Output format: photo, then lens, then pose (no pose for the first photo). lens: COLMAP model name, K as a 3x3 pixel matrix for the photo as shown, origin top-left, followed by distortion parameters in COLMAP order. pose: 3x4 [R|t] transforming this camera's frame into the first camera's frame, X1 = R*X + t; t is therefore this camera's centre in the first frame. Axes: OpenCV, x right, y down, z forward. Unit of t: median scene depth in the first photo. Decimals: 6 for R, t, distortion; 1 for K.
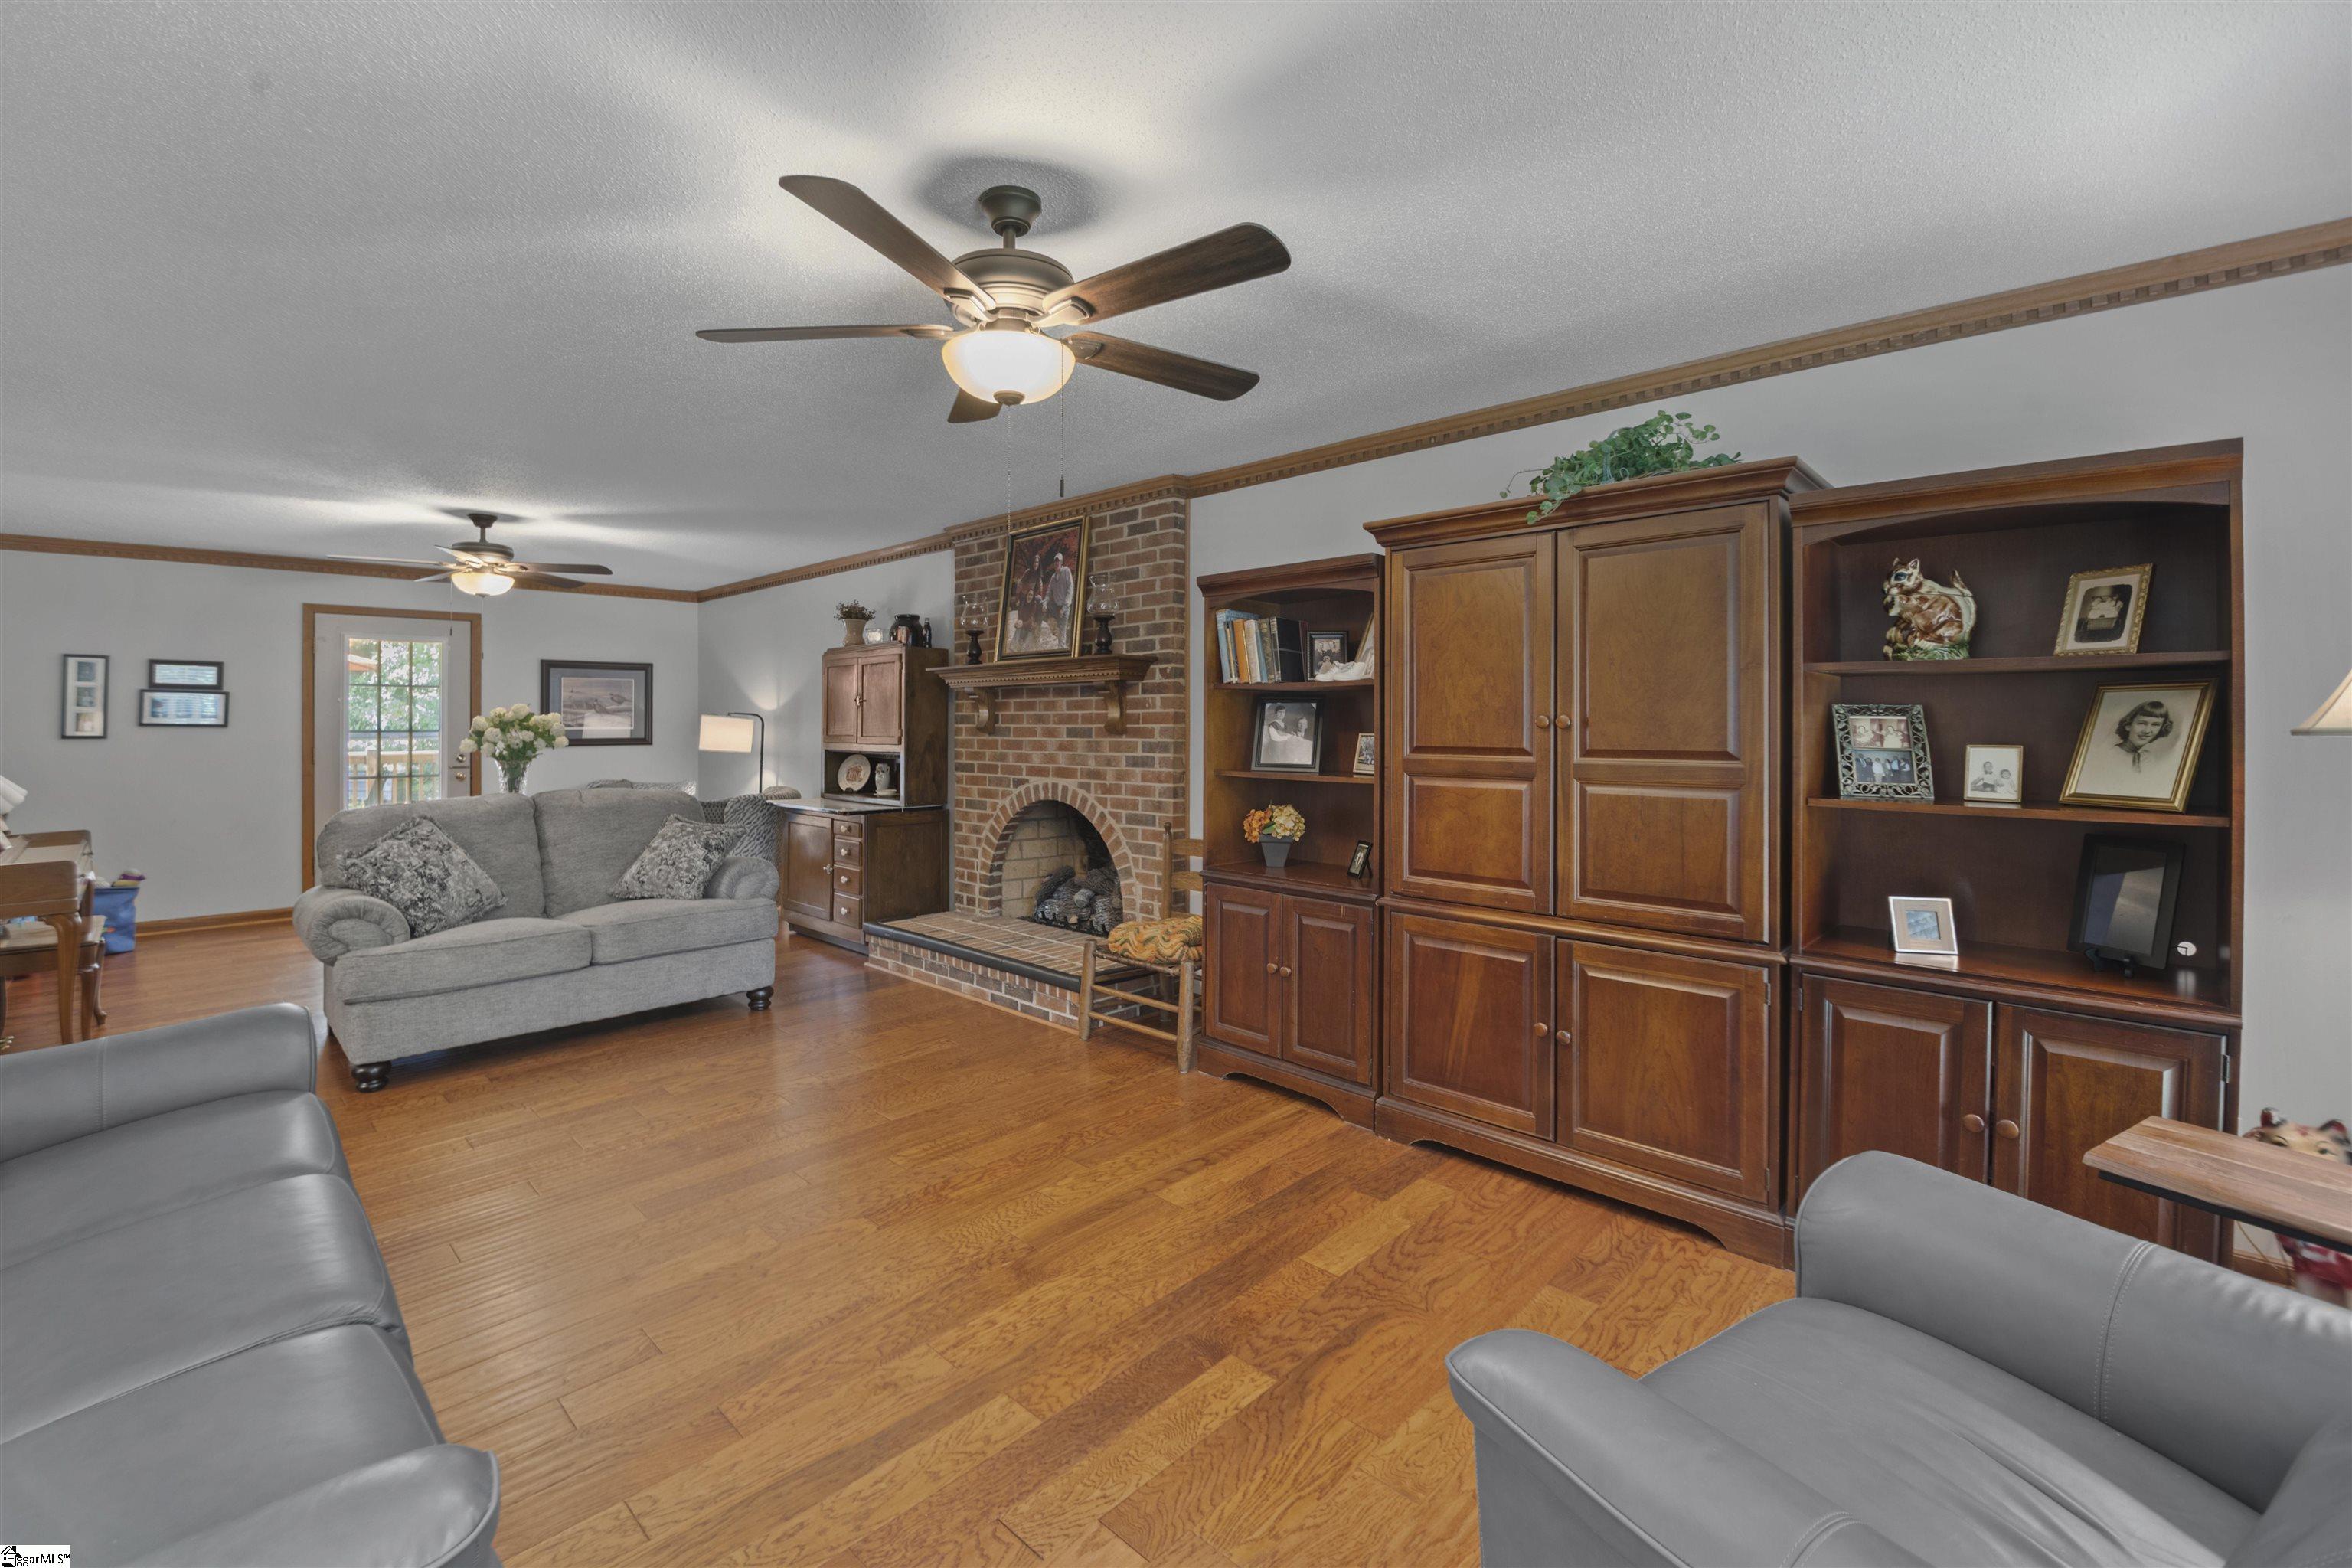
lens RADIAL K [[1003.1, 0, 1178.1], [0, 1003.1, 733.7], [0, 0, 1]] dist [-0.001075, -0.000119]
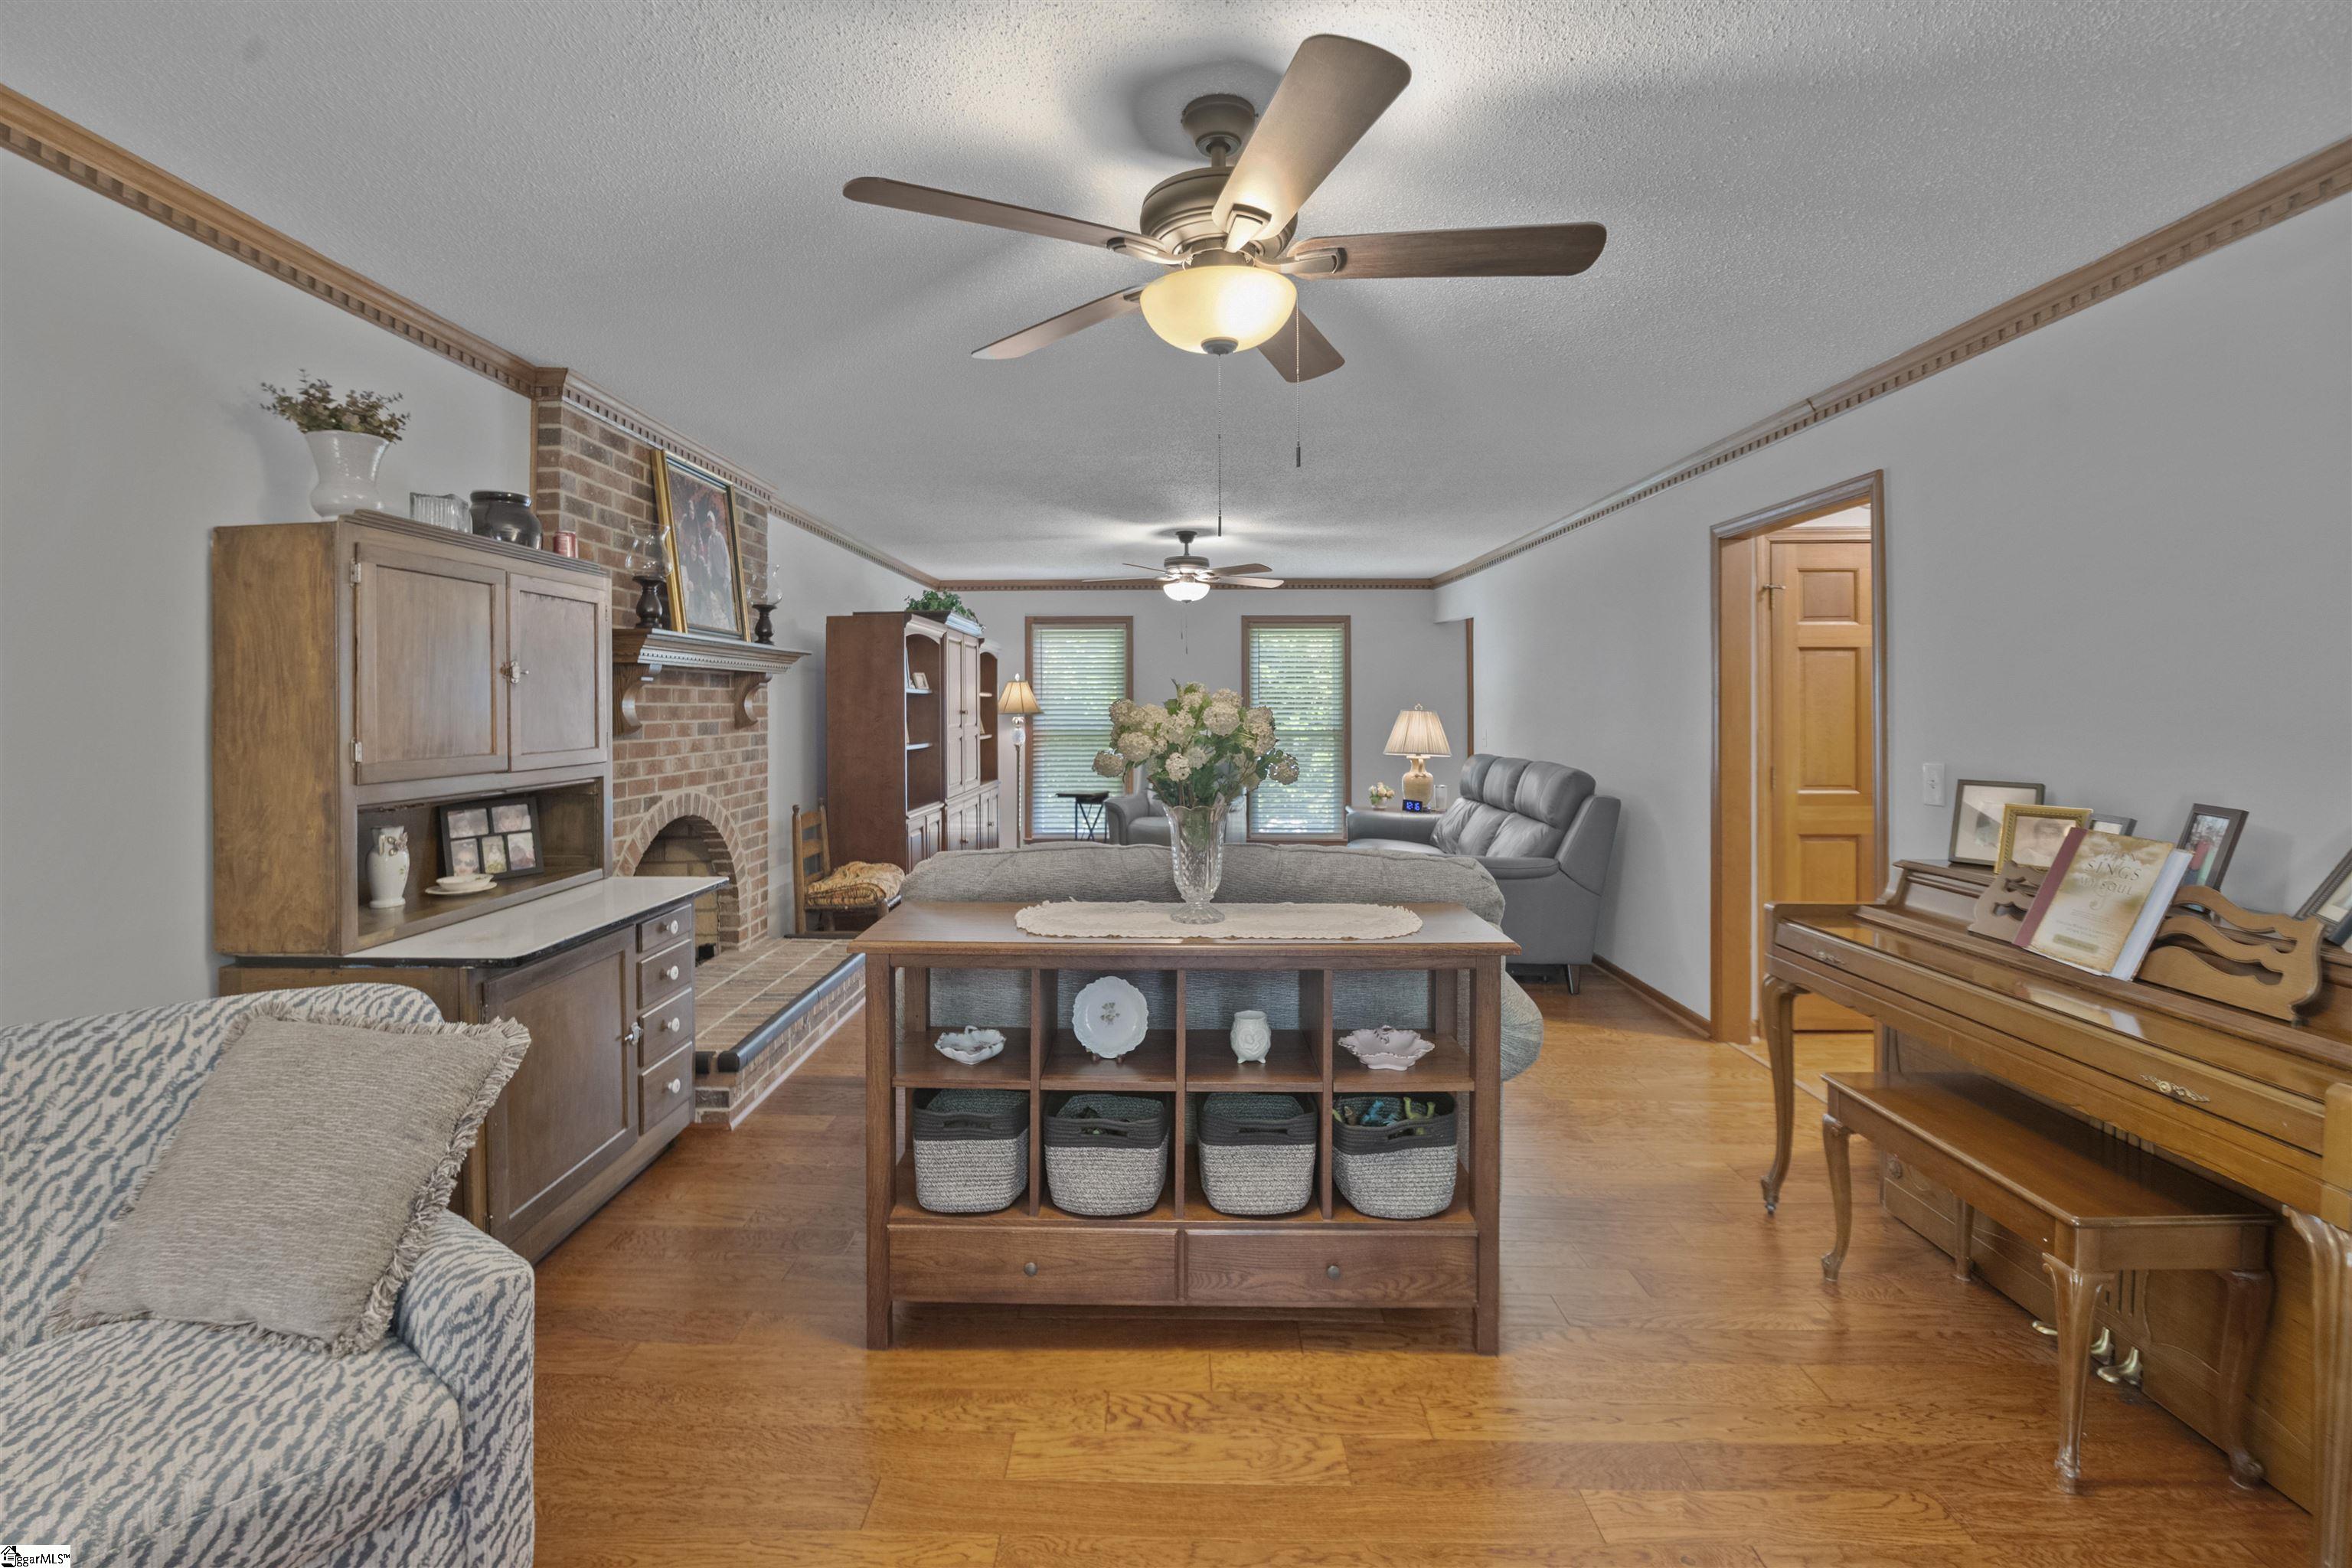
lens RADIAL K [[1025.3, 0, 1172.5], [0, 1025.3, 704.6], [0, 0, 1]] dist [-0.000564, -0.000055]
pose [[-0.684324, -0.003597, 0.729169, -1.043316], [-0.000348, 0.999989, 0.004607, -0.026720], [-0.729178, 0.002899, -0.684318, 1.364843]]
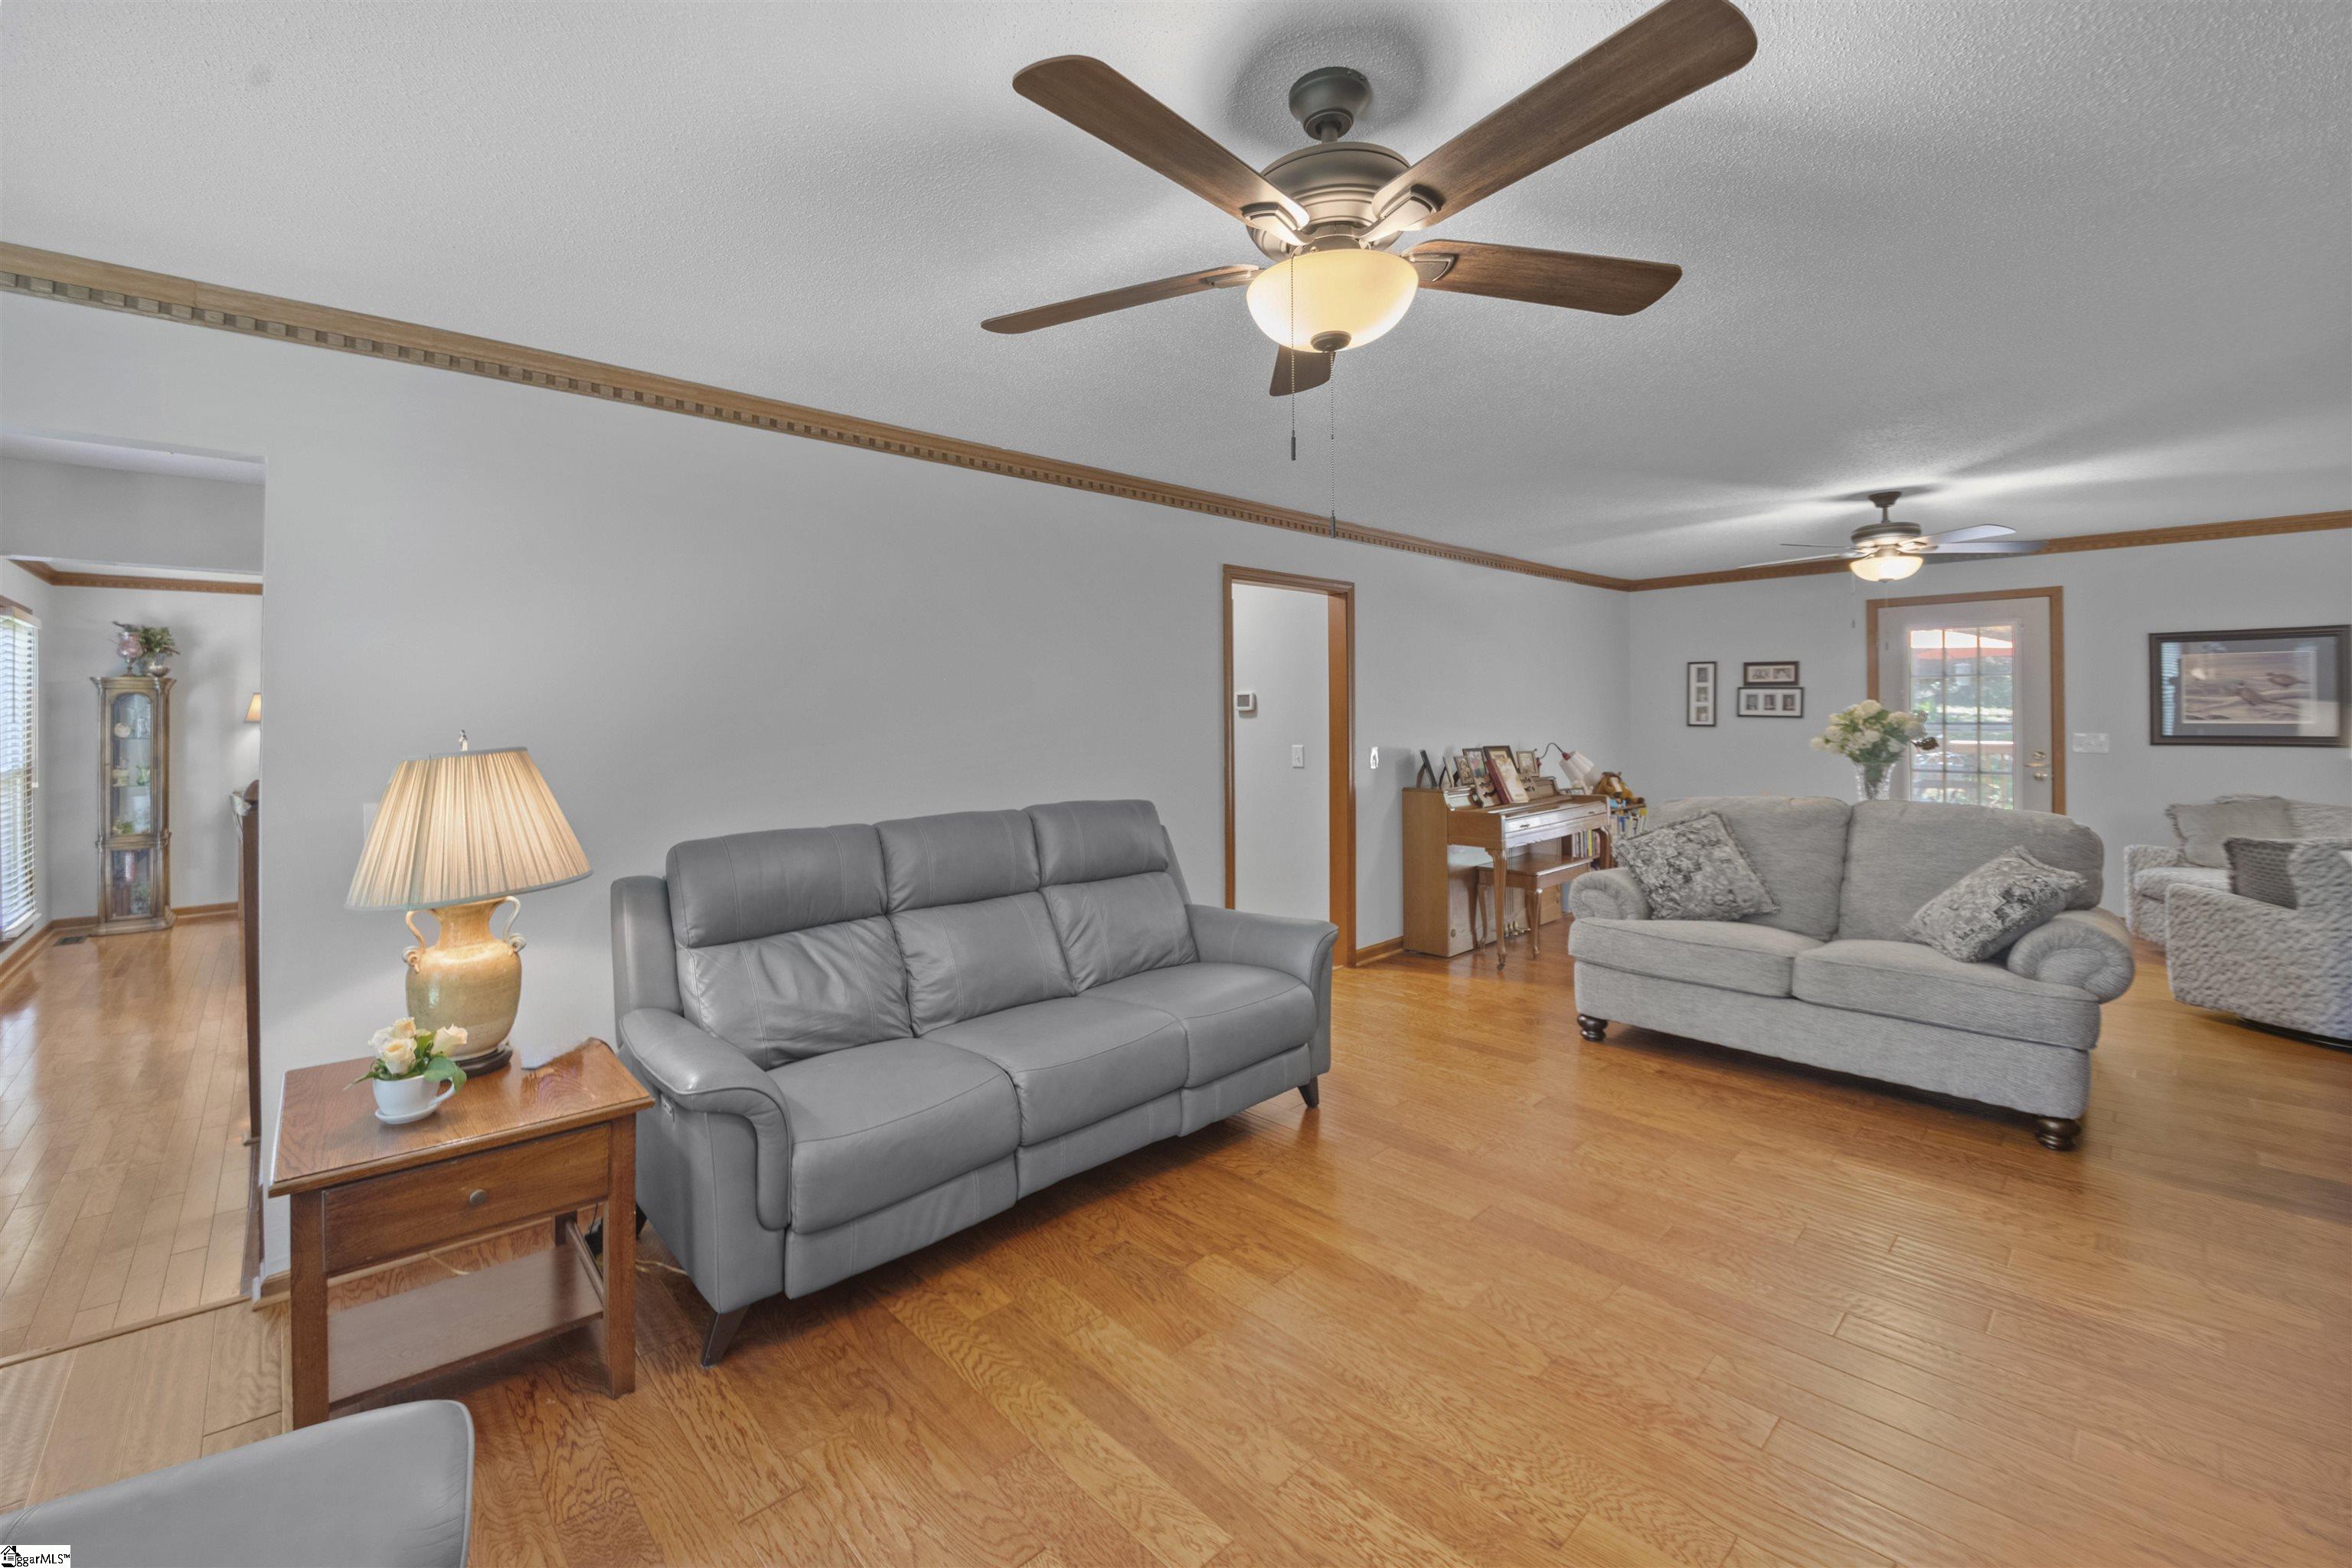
lens RADIAL K [[972.8, 0, 1109.2], [0, 972.8, 703.8], [0, 0, 1]] dist [-0.013804, 0.000103]
pose [[-0.089999, -0.004426, -0.995932, 0.267246], [-0.002802, 0.999987, -0.004190, -0.020160], [0.995938, 0.002414, -0.090010, 0.394657]]
